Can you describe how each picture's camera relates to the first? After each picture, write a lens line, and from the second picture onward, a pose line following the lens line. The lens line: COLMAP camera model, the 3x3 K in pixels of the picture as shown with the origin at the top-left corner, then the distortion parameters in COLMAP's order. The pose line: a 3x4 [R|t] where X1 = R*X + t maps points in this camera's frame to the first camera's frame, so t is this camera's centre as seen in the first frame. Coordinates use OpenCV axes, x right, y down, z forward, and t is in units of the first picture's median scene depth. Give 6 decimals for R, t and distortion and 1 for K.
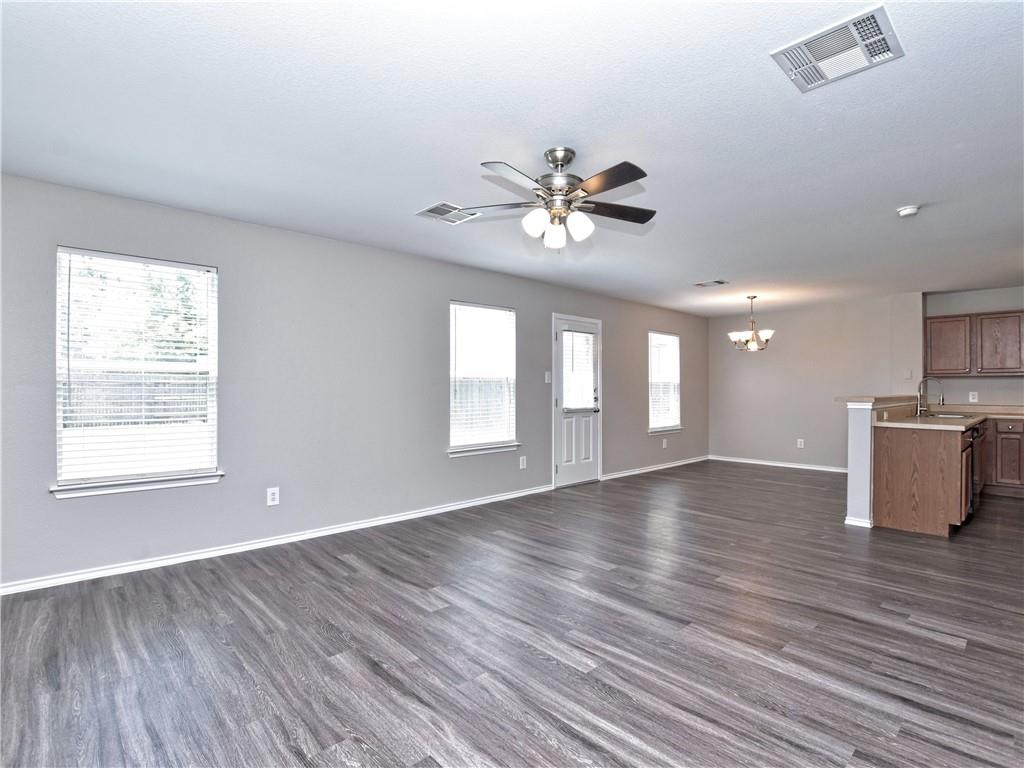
lens RADIAL K [[506.0, 0, 514.3], [0, 506.0, 385.0], [0, 0, 1]] dist [-0.033086, 0.002840]
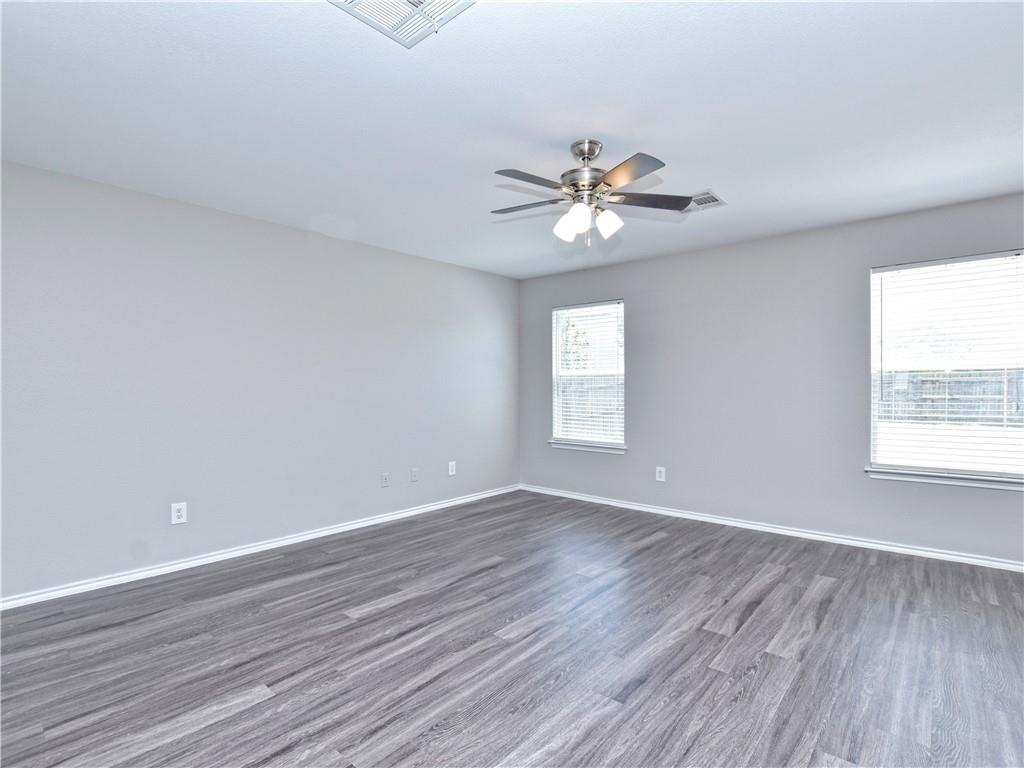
lens RADIAL K [[506.0, 0, 514.3], [0, 506.0, 385.0], [0, 0, 1]] dist [-0.033086, 0.002840]
pose [[0.107560, -0.005223, -0.994185, 1.139917], [0.008429, 0.999955, -0.004341, 0.008925], [0.994163, -0.007913, 0.107599, 0.817641]]
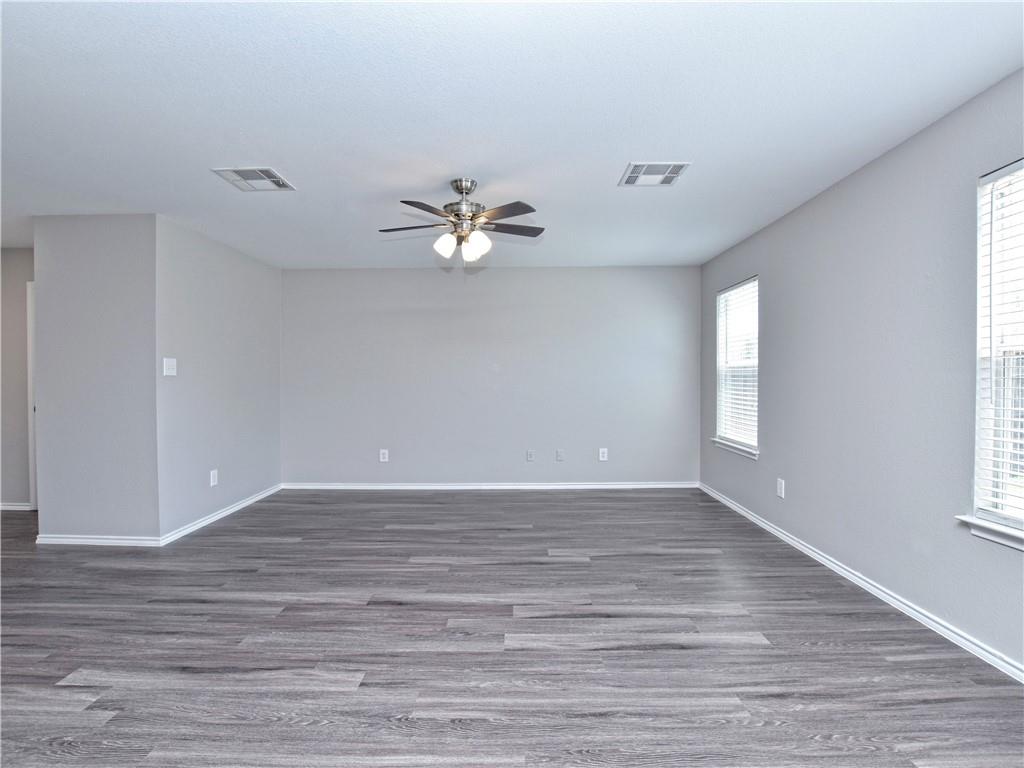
lens RADIAL K [[506.0, 0, 514.3], [0, 506.0, 385.0], [0, 0, 1]] dist [-0.033086, 0.002840]
pose [[-0.684616, 0.008004, -0.728860, 0.960433], [0.006745, 0.999966, 0.004646, 0.015672], [0.728872, -0.001736, -0.684647, 2.069127]]
